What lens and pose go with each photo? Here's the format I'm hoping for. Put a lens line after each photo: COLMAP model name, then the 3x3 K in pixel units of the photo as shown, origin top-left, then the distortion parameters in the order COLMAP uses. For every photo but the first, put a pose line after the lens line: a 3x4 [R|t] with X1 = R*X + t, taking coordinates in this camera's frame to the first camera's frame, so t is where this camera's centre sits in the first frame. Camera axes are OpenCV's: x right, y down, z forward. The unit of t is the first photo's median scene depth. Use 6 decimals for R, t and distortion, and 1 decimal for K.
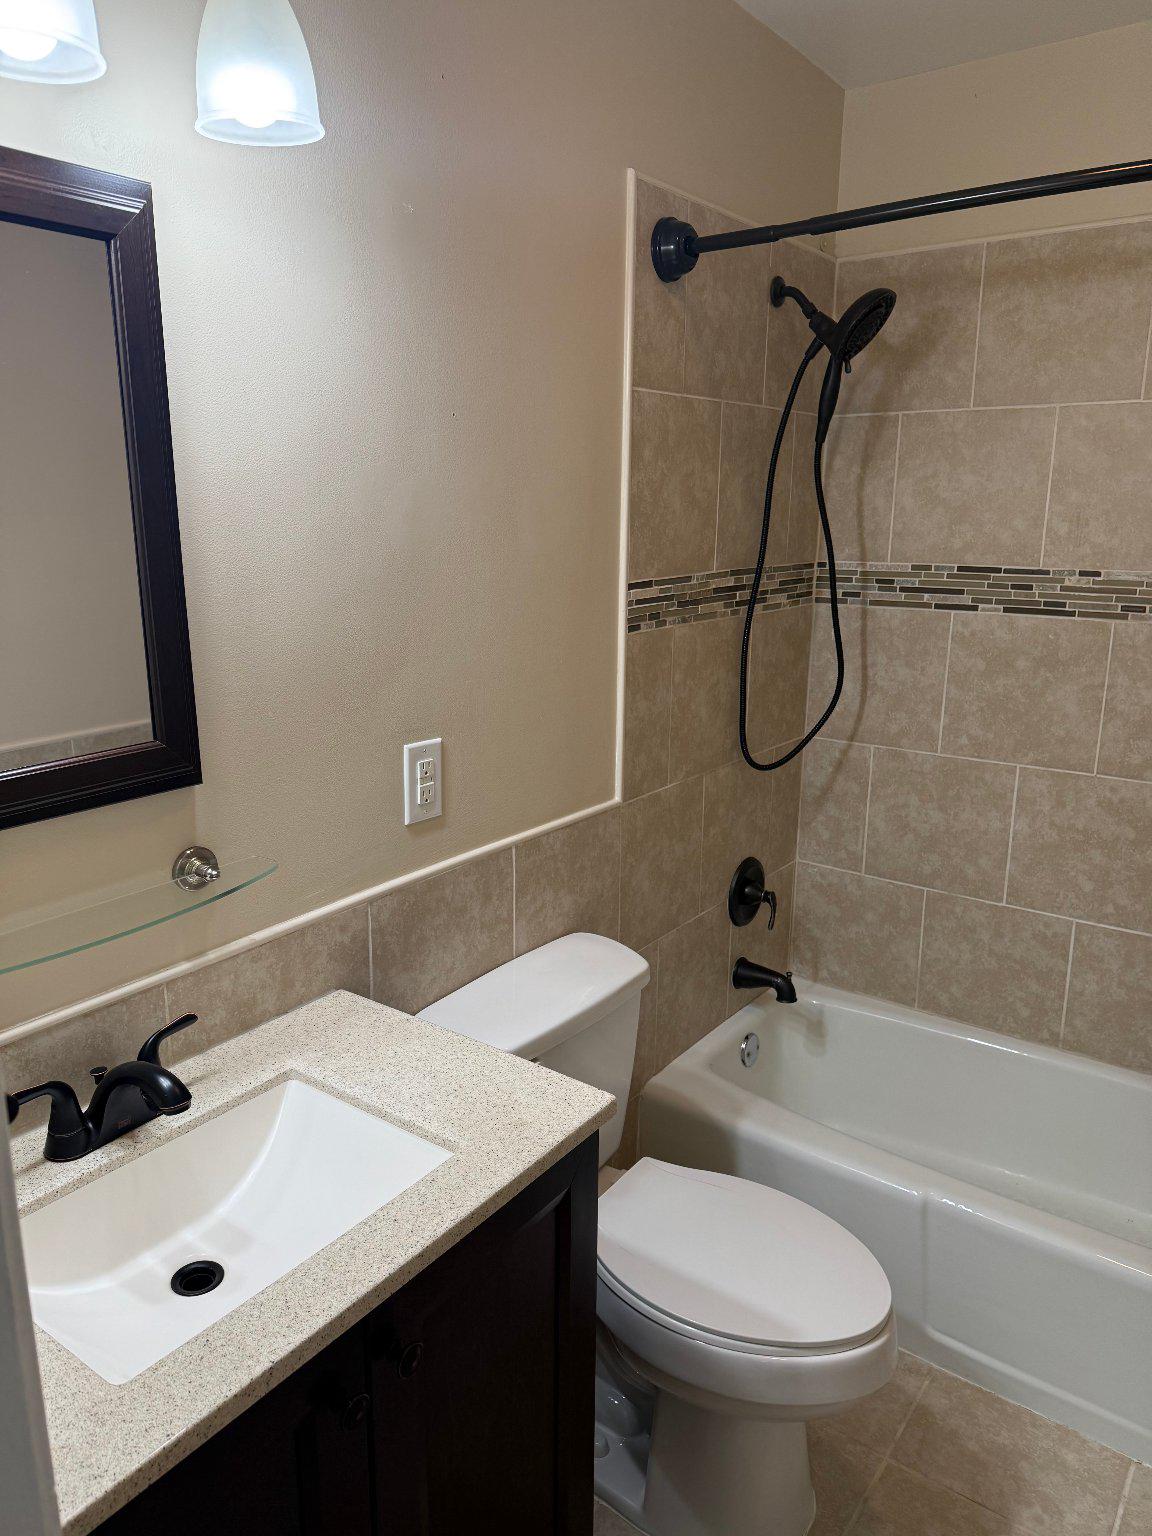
lens RADIAL K [[1073.8, 0, 563.1], [0, 1073.8, 768.5], [0, 0, 1]] dist [0.069389, -0.091164]
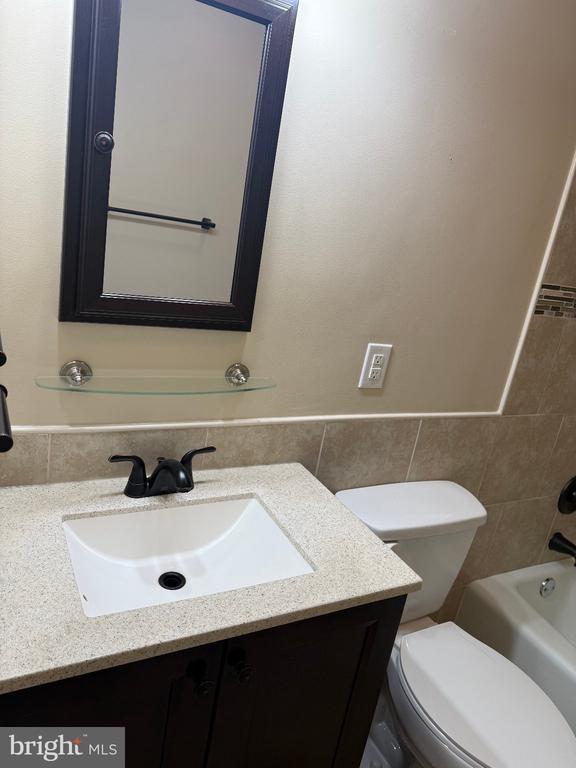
lens RADIAL K [[536.9, 0, 293.1], [0, 536.9, 378.0], [0, 0, 1]] dist [0.069389, -0.091164]
pose [[0.891302, 0.263396, -0.369056, 0.065426], [-0.260551, 0.963684, 0.058531, 0.011892], [0.371070, 0.043989, 0.927562, 0.114536]]
